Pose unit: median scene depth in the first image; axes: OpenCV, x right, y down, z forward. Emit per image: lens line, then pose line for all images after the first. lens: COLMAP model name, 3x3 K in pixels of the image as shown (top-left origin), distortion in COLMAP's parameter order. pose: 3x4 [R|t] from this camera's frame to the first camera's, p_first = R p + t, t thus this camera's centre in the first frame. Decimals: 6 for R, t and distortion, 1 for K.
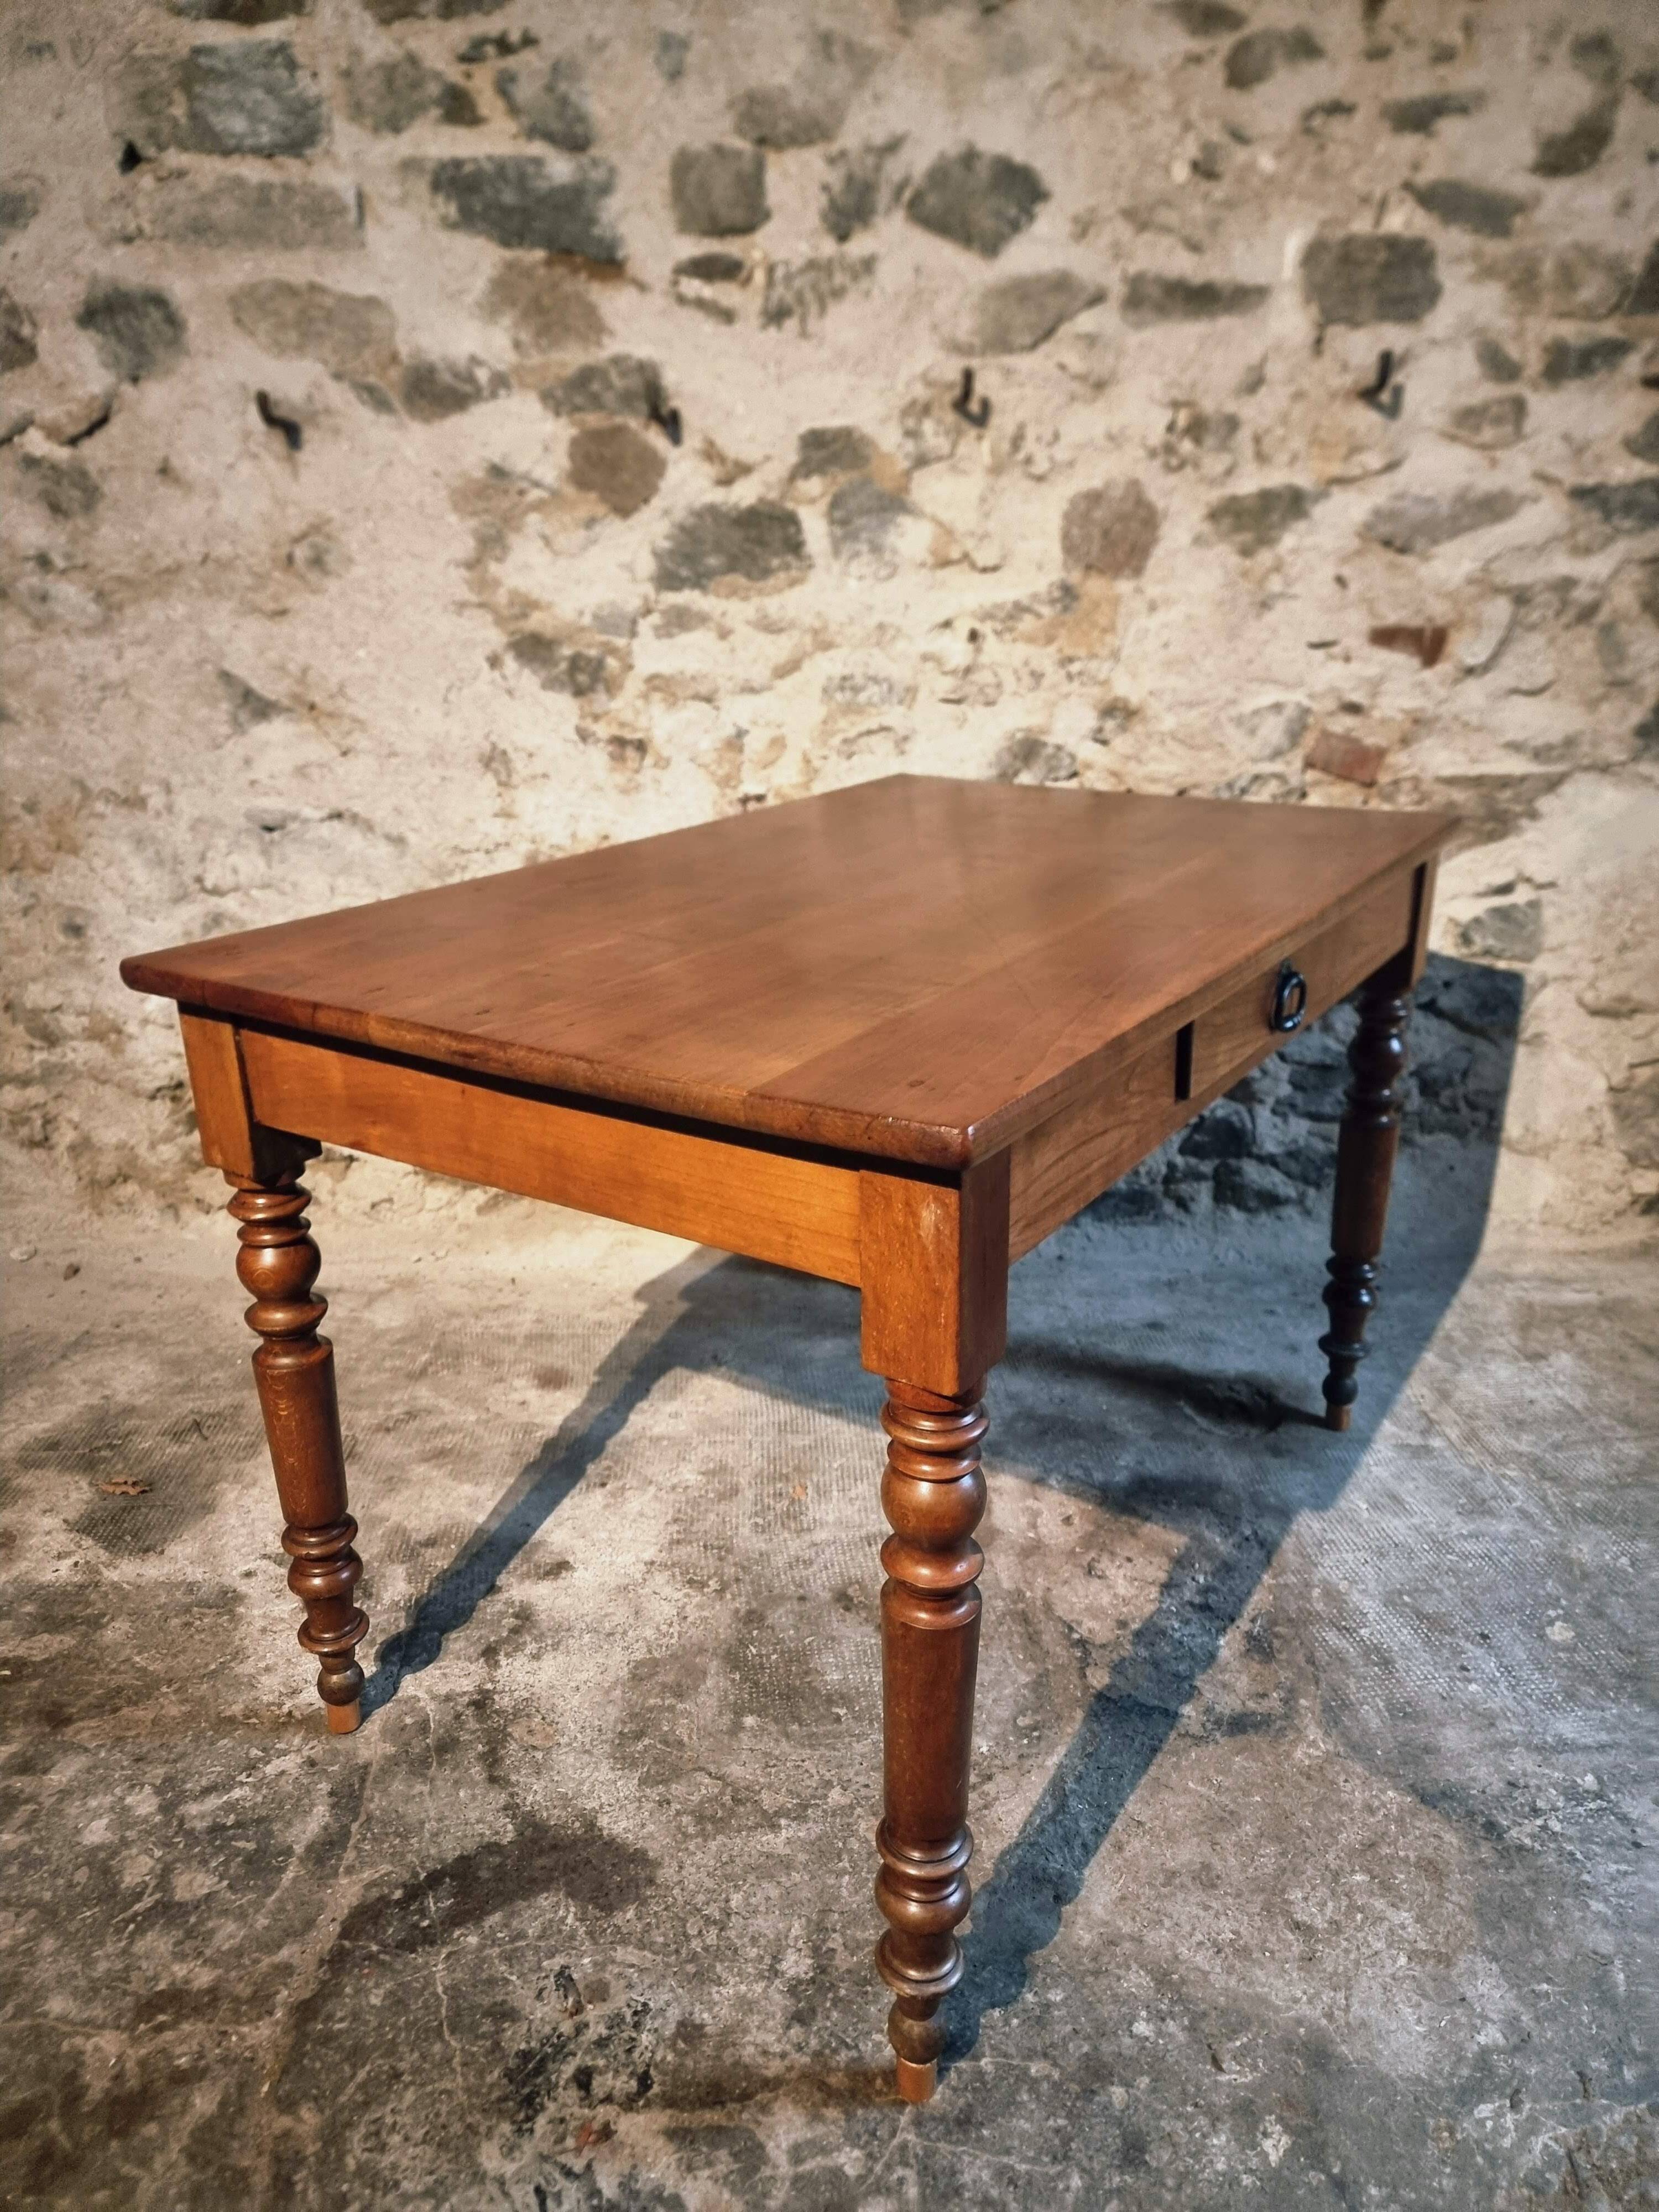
lens RADIAL K [[1507.7, 0, 793.3], [0, 1507.7, 1123.9], [0, 0, 1]] dist [0.061526, -0.055378]
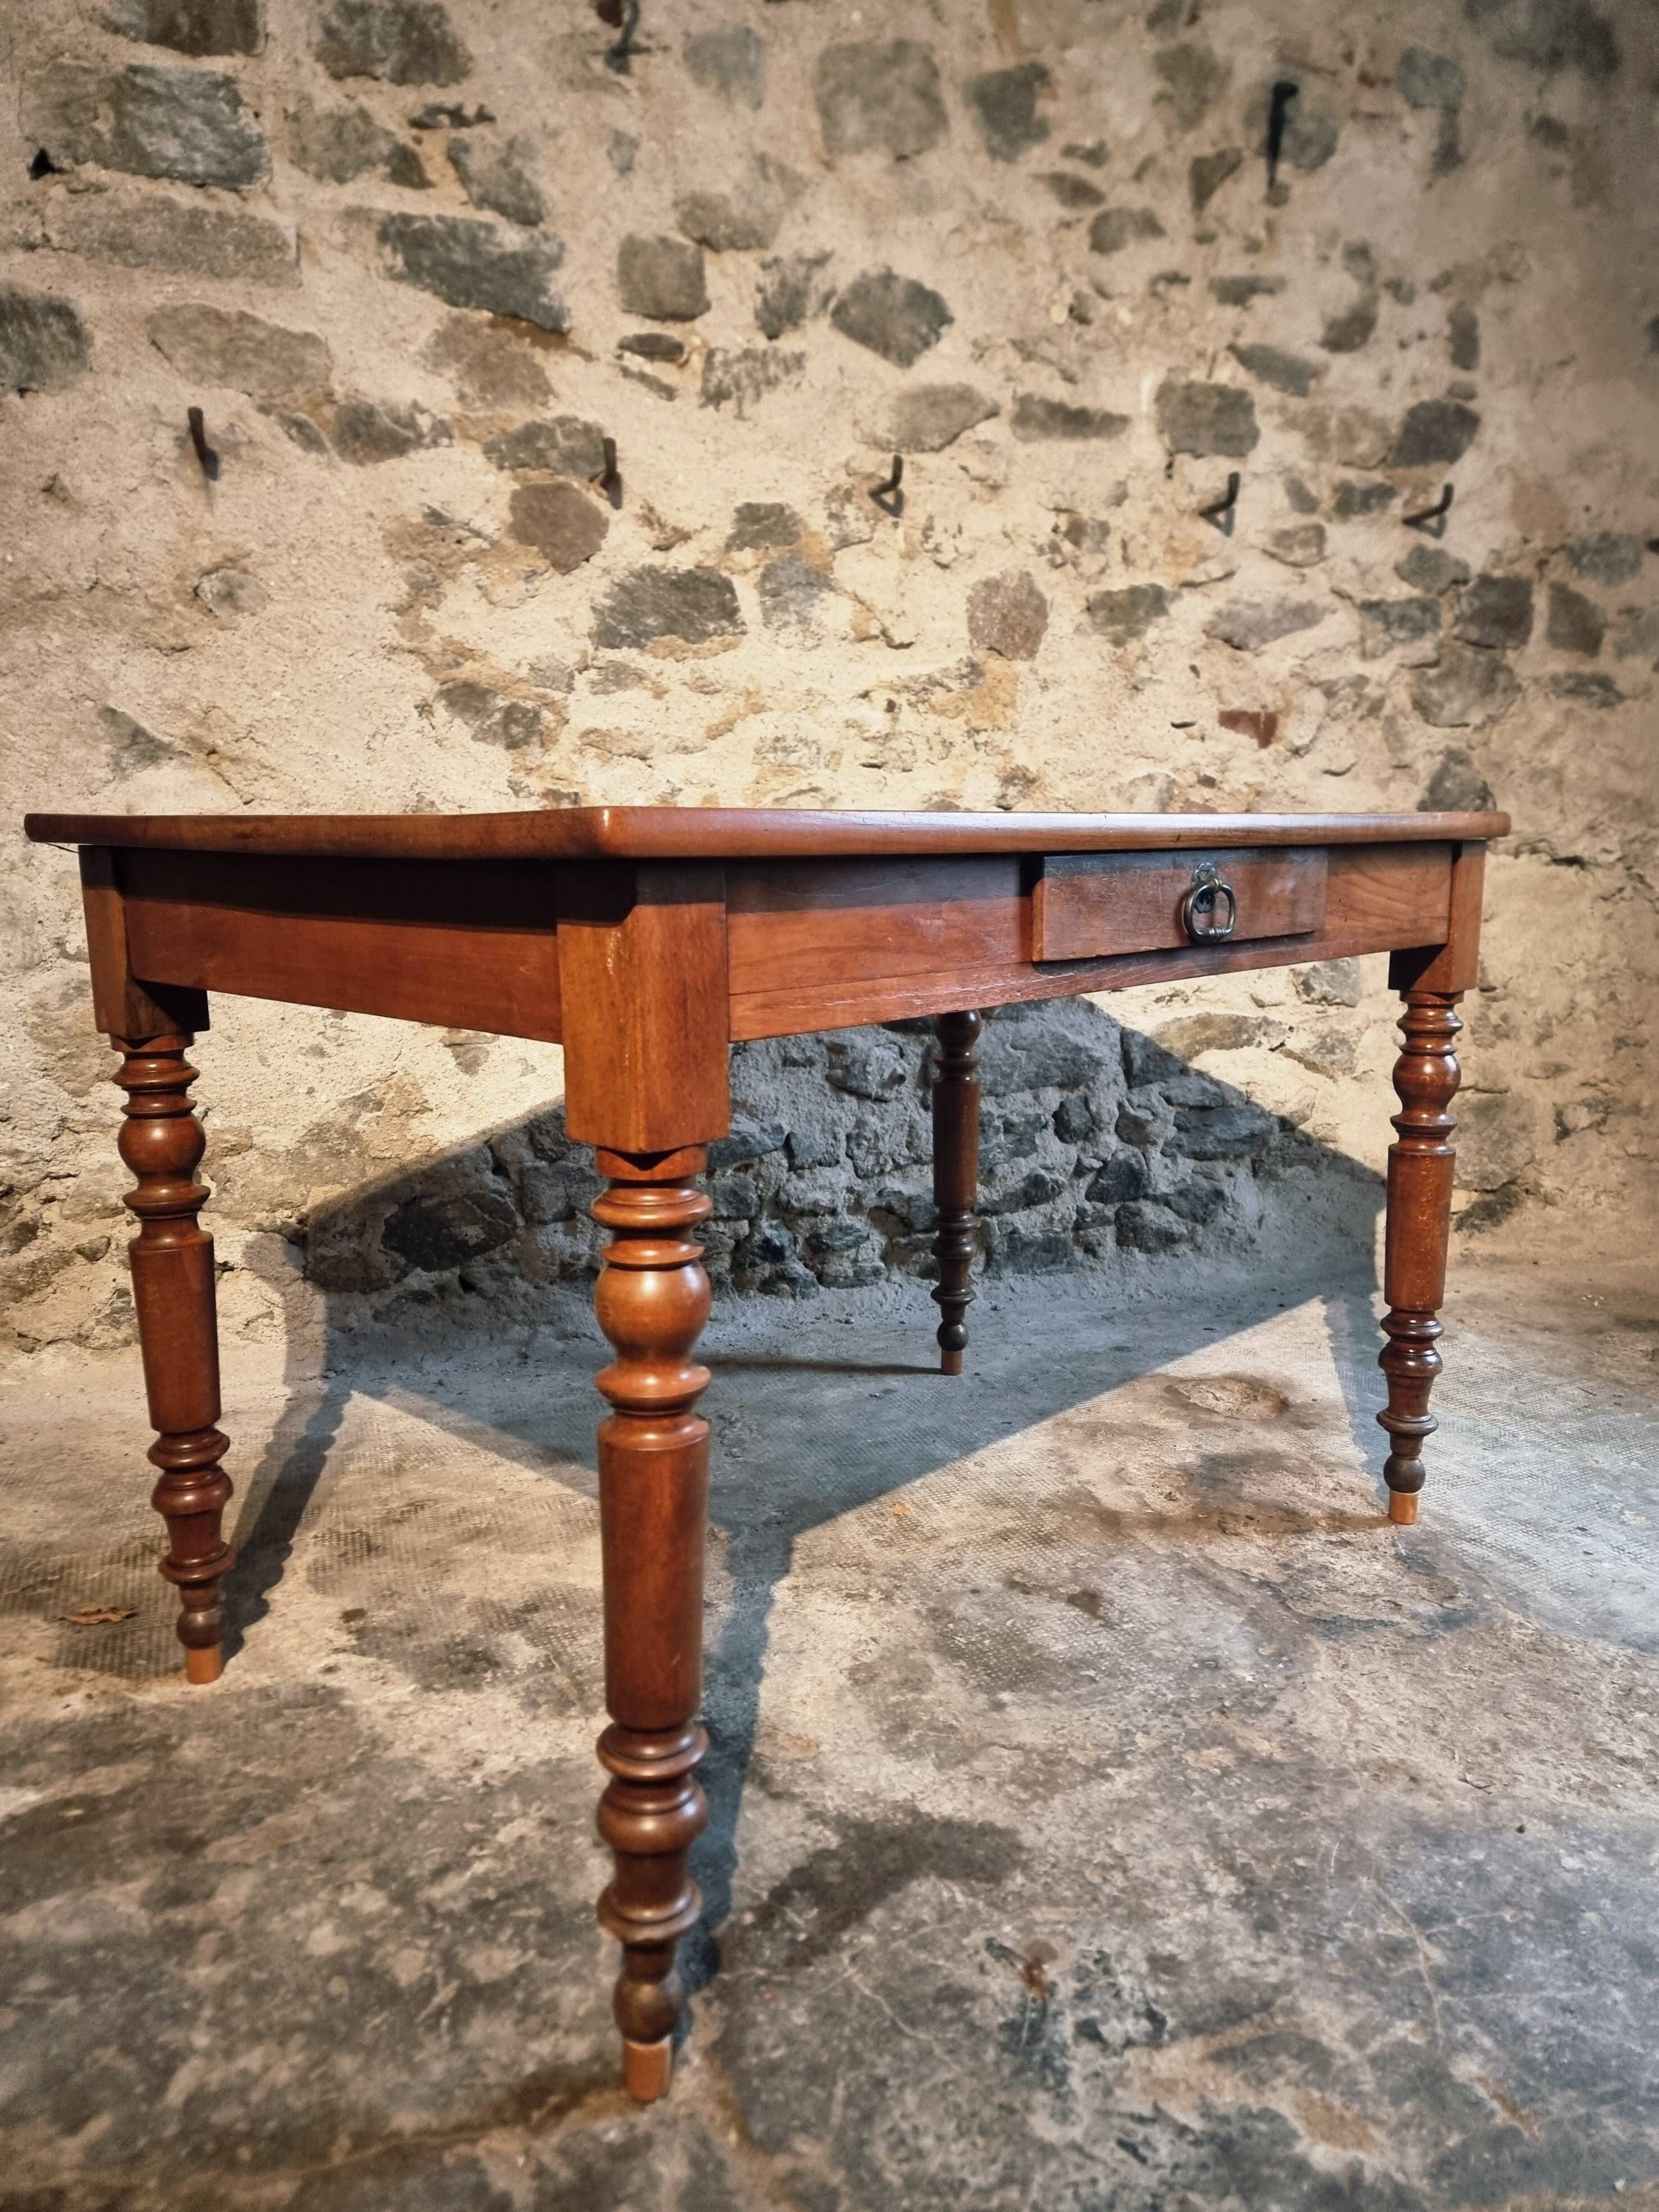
lens RADIAL K [[1525.1, 0, 813.7], [0, 1525.1, 1109.9], [0, 0, 1]] dist [0.071970, -0.063058]
pose [[0.948623, -0.040201, 0.313843, -0.300783], [0.094676, 0.982515, -0.160316, 0.131484], [-0.301911, 0.181793, 0.935843, 0.071381]]
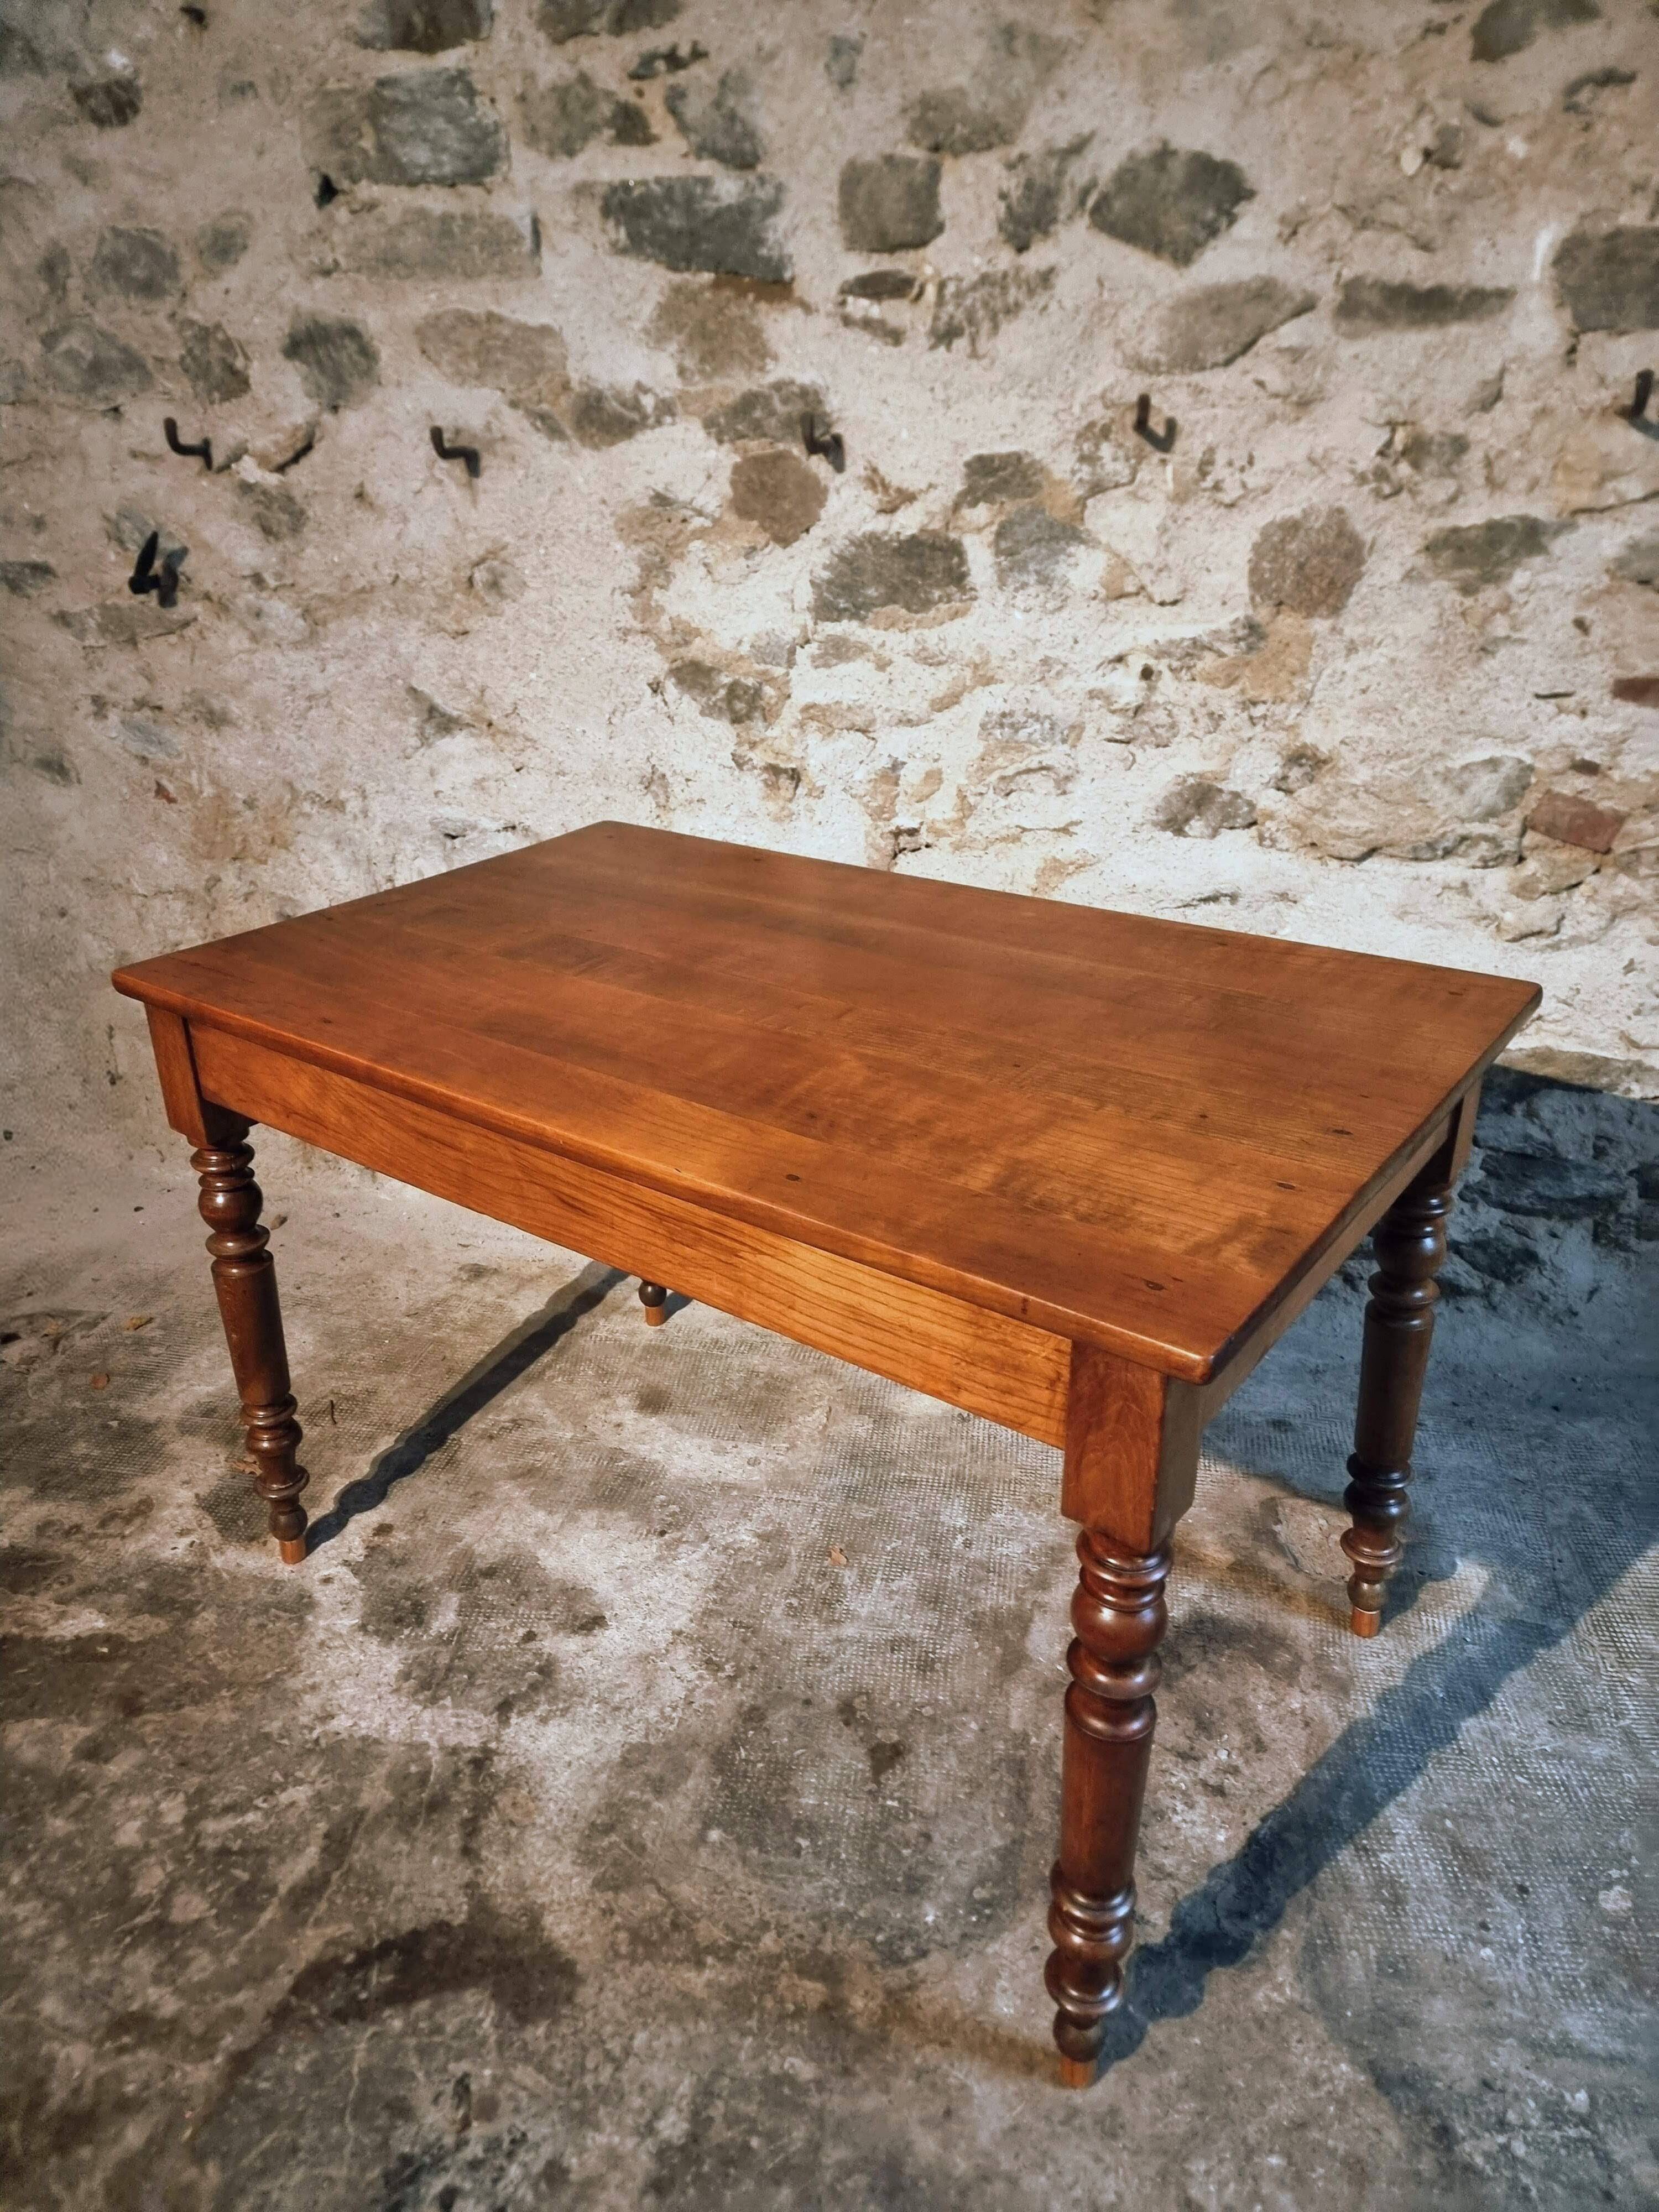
lens RADIAL K [[1491.2, 0, 793.6], [0, 1491.2, 1097.1], [0, 0, 1]] dist [0.071997, -0.061727]
pose [[0.970820, 0.090442, -0.222101, 0.147009], [-0.071976, 0.993347, 0.089892, -0.141559], [0.228754, -0.071283, 0.970871, 0.043088]]
